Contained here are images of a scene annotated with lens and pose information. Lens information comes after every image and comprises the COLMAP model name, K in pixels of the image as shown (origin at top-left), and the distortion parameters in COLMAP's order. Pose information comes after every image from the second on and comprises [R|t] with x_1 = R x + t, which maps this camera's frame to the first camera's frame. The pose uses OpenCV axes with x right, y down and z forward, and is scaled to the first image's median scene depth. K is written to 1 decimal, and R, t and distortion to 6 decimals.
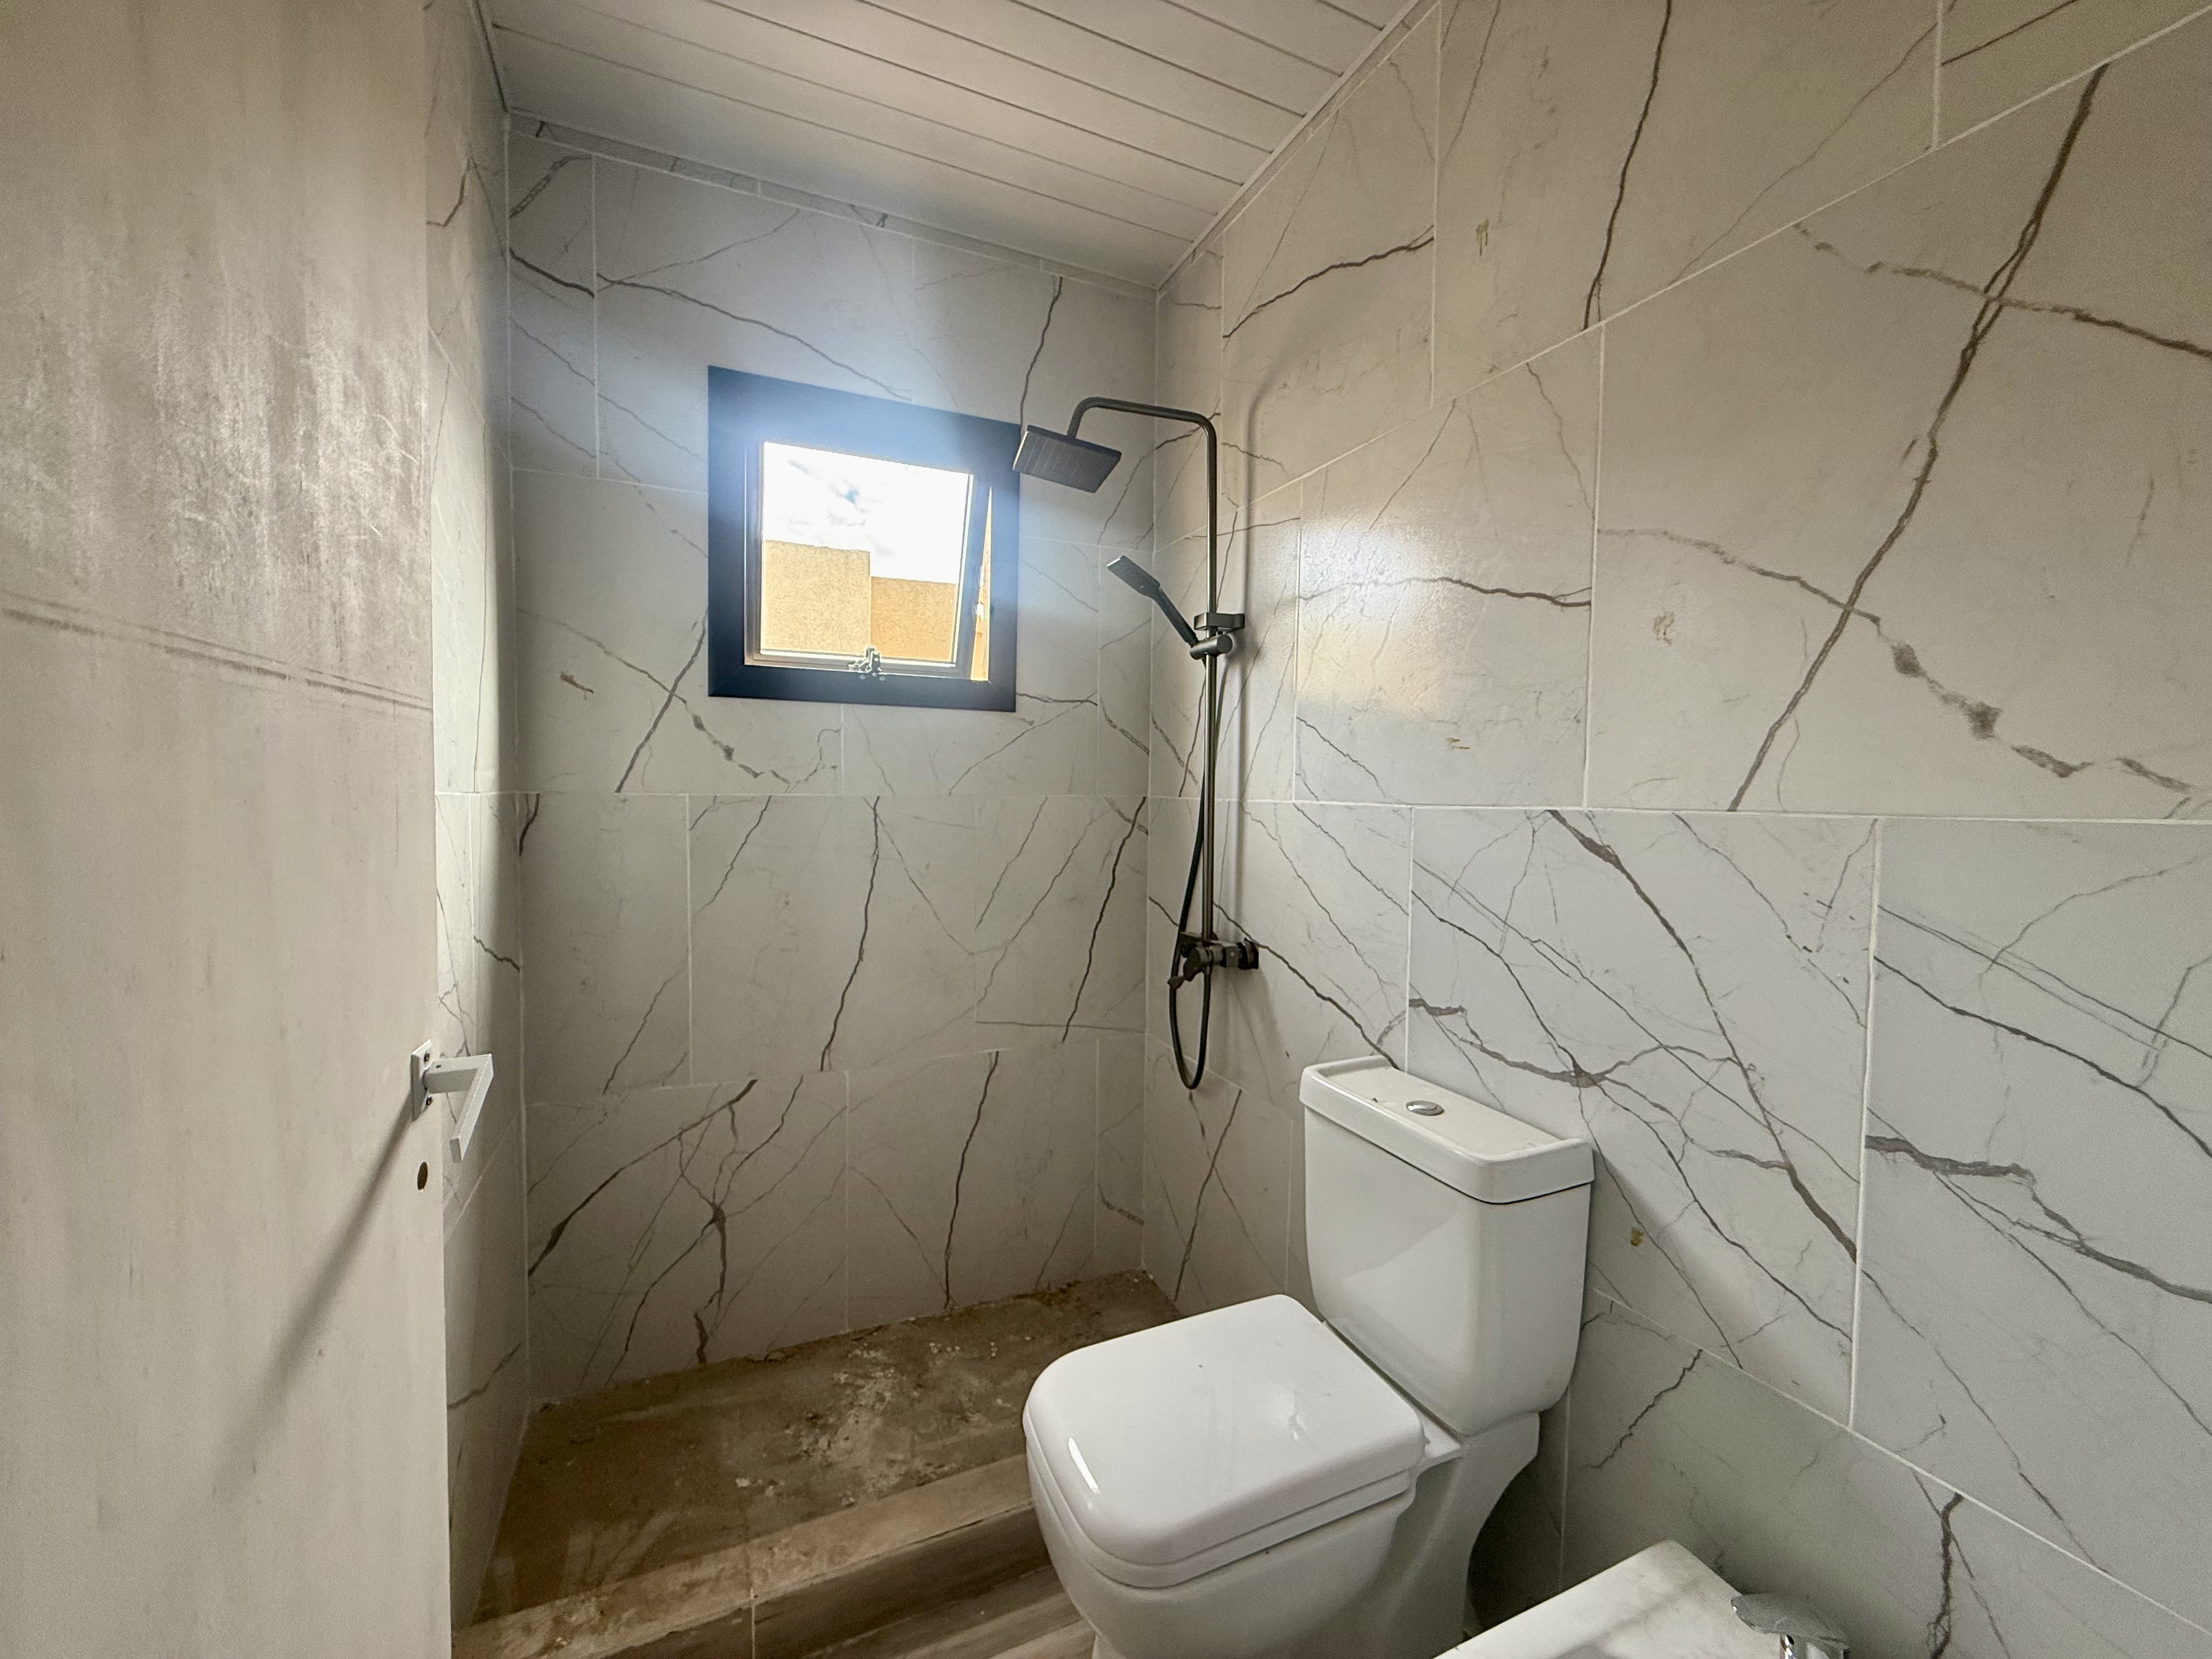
lens RADIAL K [[878.7, 0, 1107.8], [0, 878.7, 824.4], [0, 0, 1]] dist [0.000384, 0.000236]
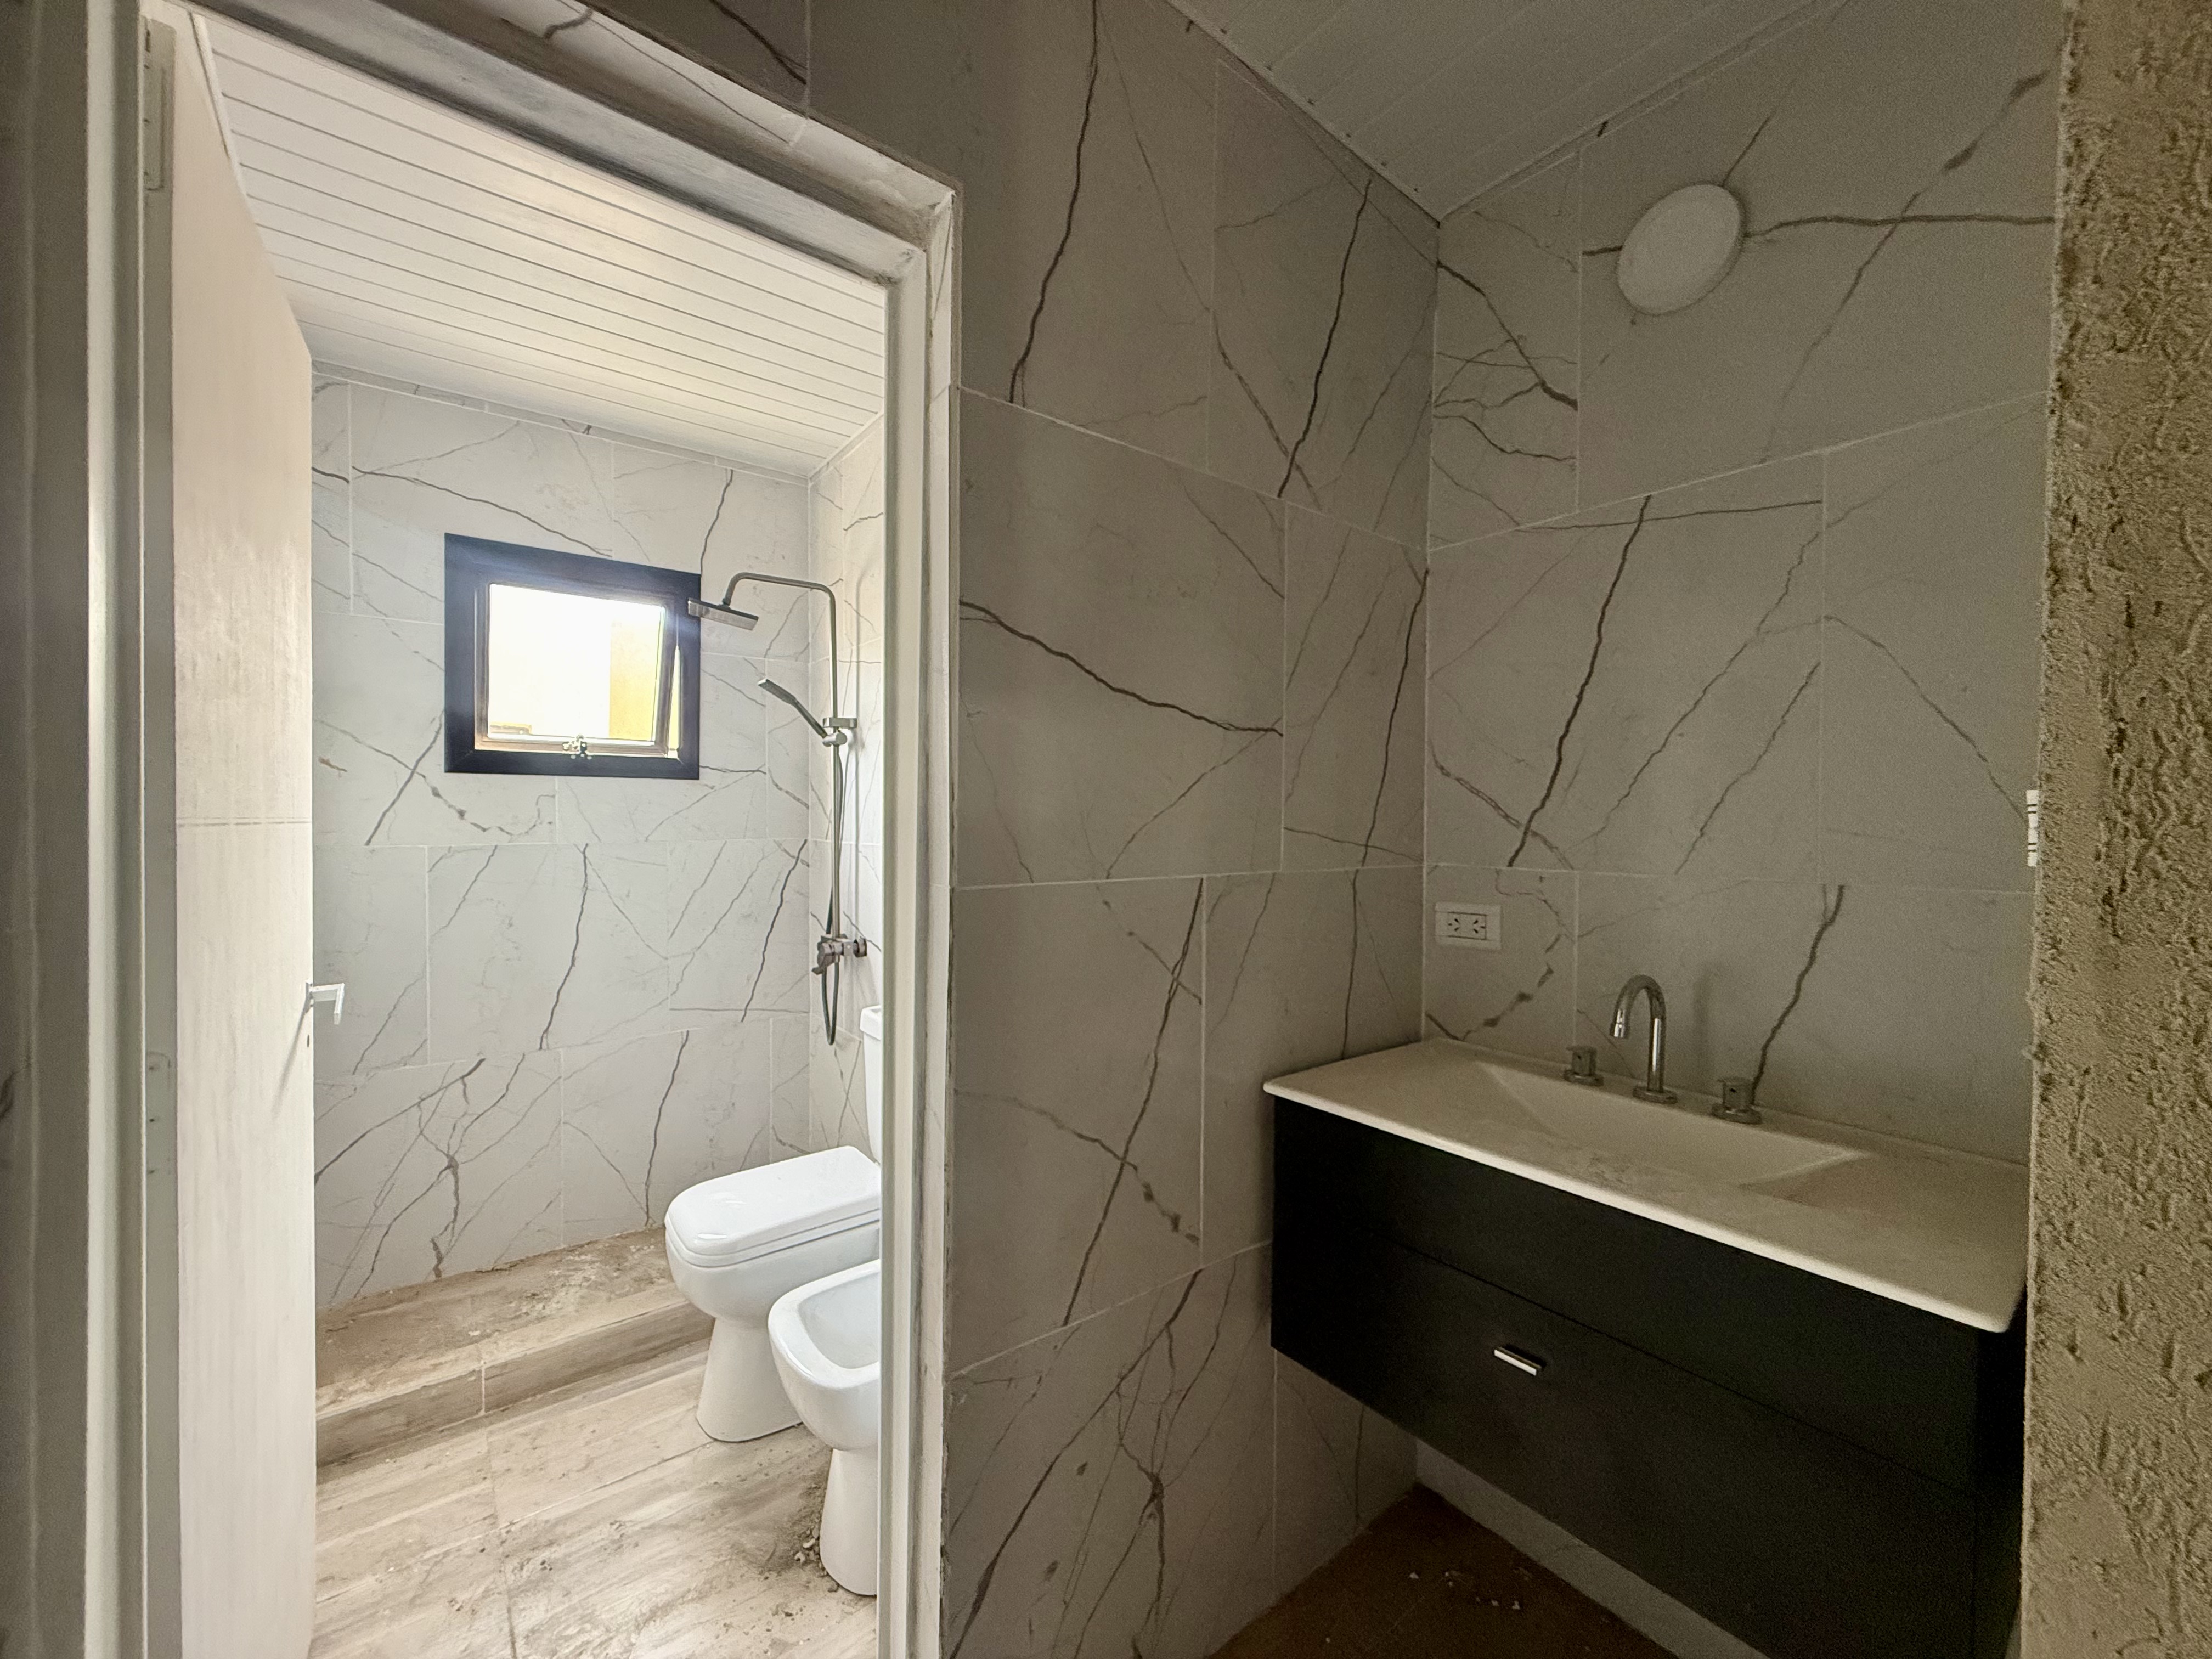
lens RADIAL K [[878.7, 0, 1099.9], [0, 878.7, 828.8], [0, 0, 1]] dist [0.000384, 0.000236]
pose [[0.973610, -0.011829, 0.227913, 0.214321], [0.017975, 0.999528, -0.024907, -0.007440], [-0.227511, 0.028347, 0.973363, -0.534034]]
